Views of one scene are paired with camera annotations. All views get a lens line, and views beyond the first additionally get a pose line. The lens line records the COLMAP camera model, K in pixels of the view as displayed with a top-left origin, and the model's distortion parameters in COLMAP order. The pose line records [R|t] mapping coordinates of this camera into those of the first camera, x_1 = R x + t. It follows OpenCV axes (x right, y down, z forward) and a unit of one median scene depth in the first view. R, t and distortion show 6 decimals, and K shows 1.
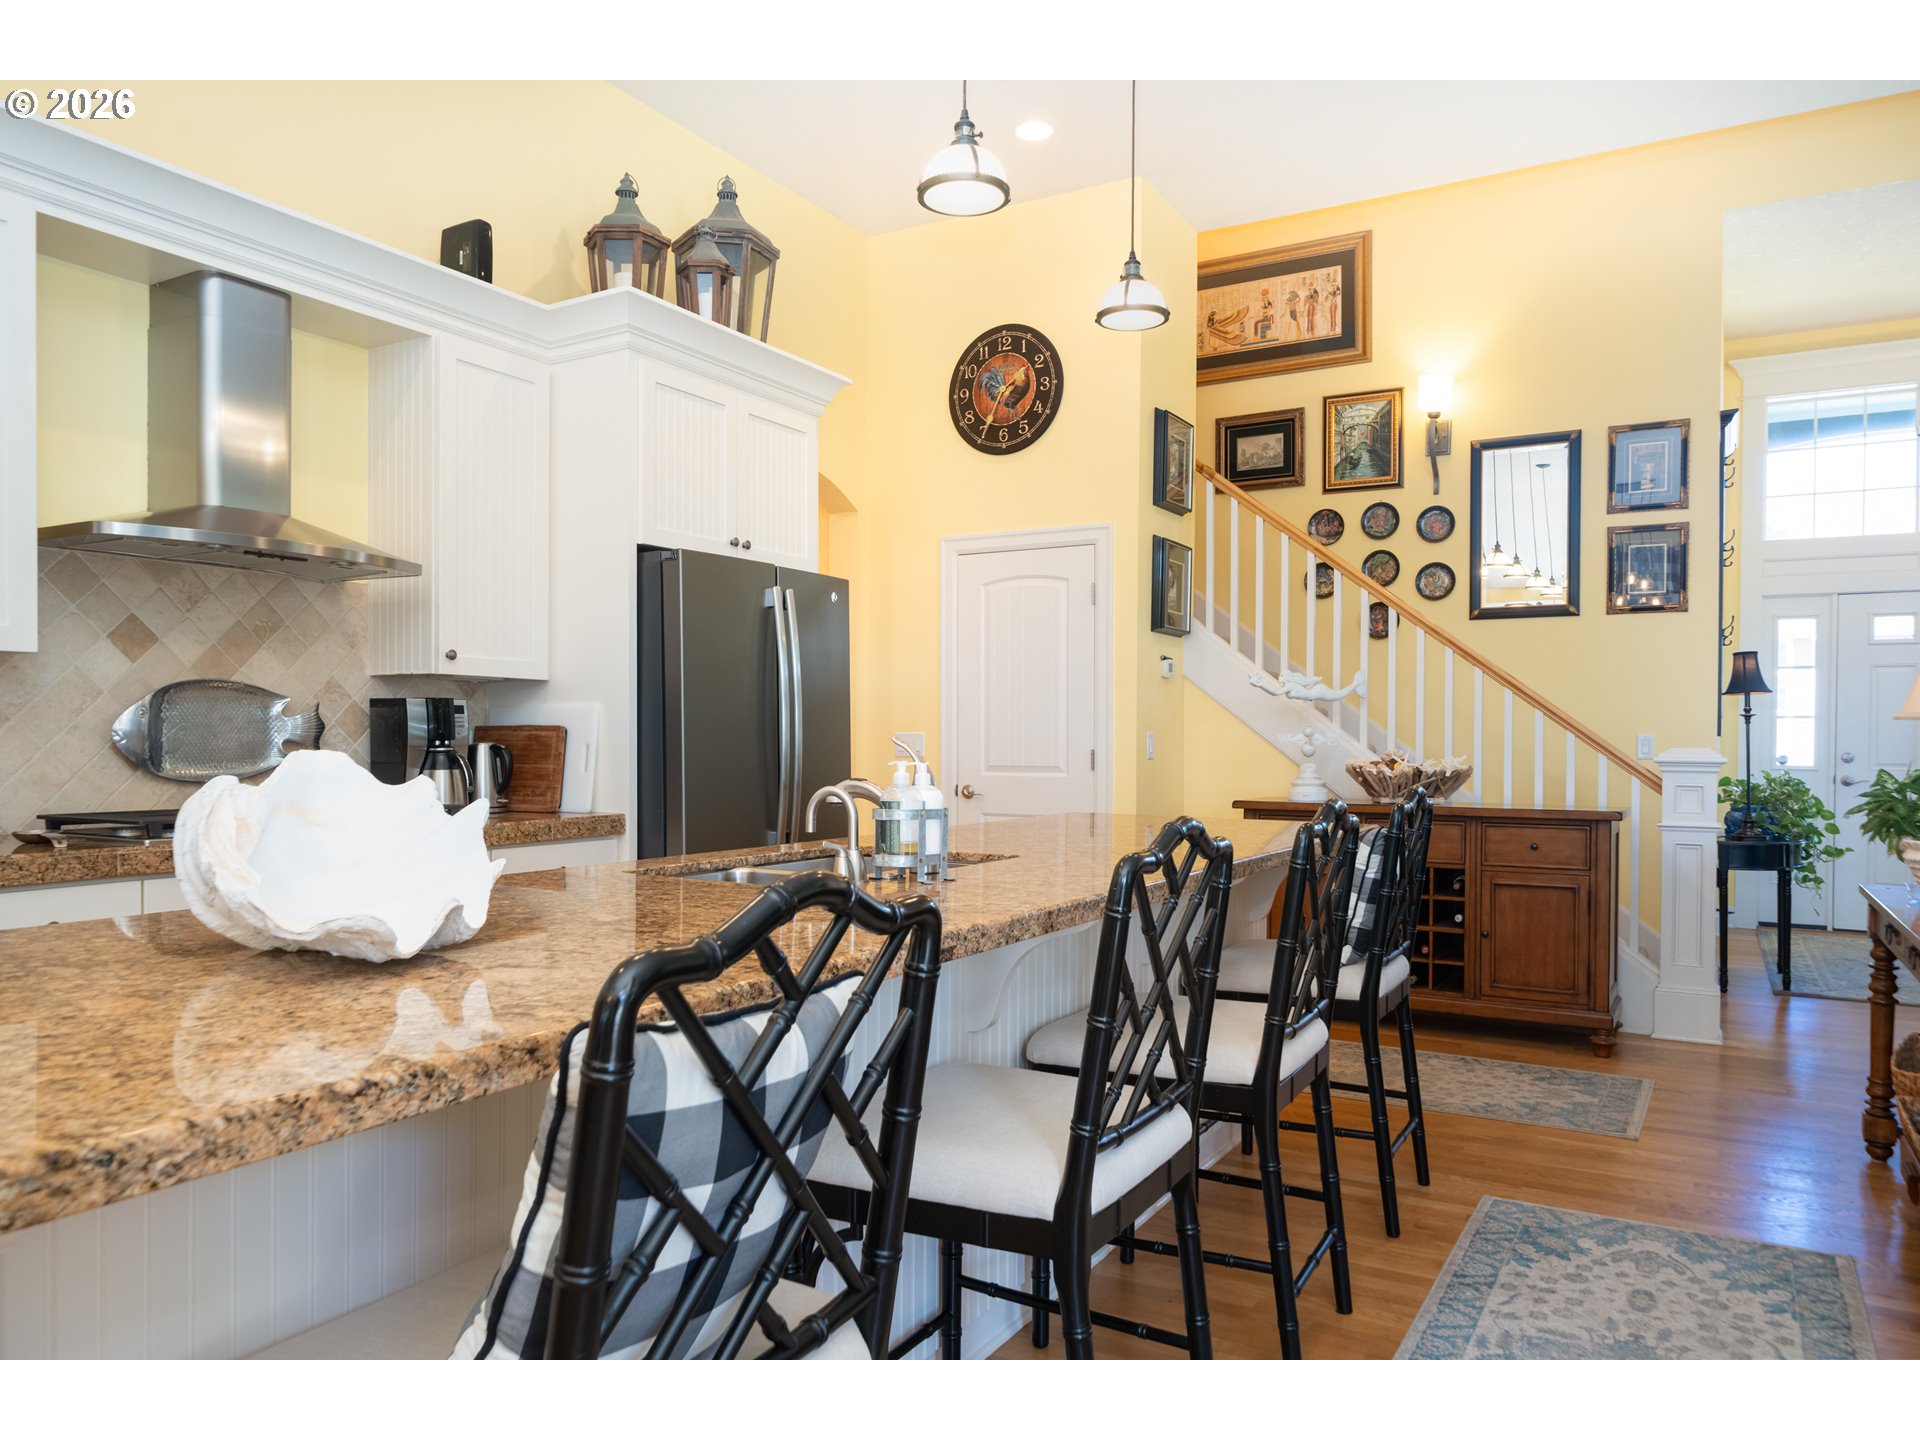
lens RADIAL K [[1287.7, 0, 957.1], [0, 1287.7, 744.3], [0, 0, 1]] dist [-0.002251, 0.001026]
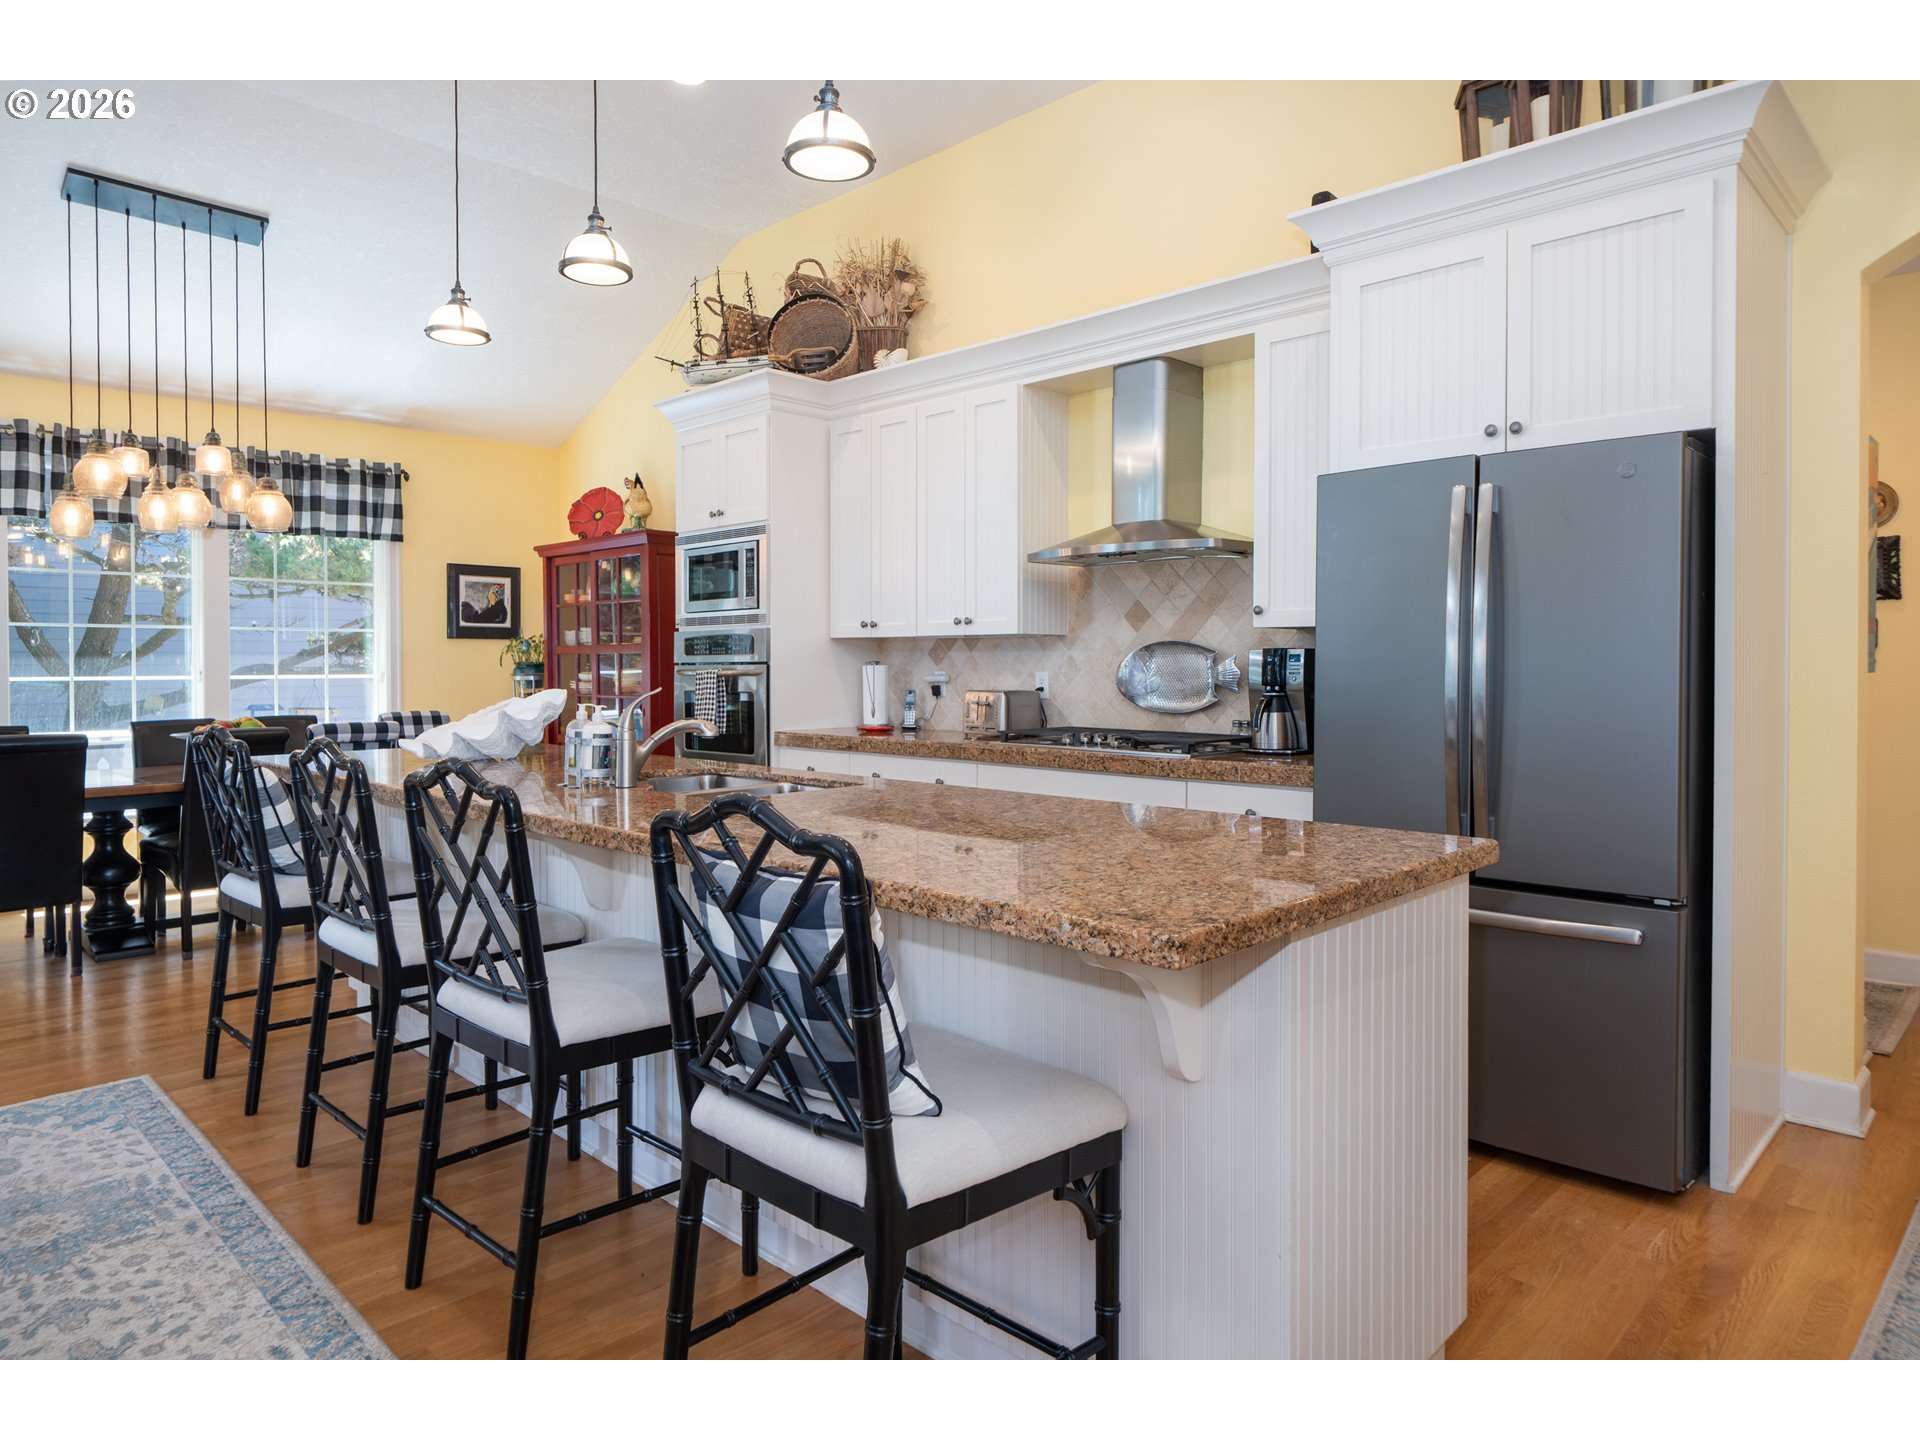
lens RADIAL K [[1188.0, 0, 966.2], [0, 1188.0, 693.2], [0, 0, 1]] dist [0.105342, -0.094403]
pose [[-0.196555, 0.021701, -0.980253, 0.753261], [-0.003895, 0.999730, 0.022913, -0.021860], [0.980485, 0.008322, -0.196417, 1.039498]]
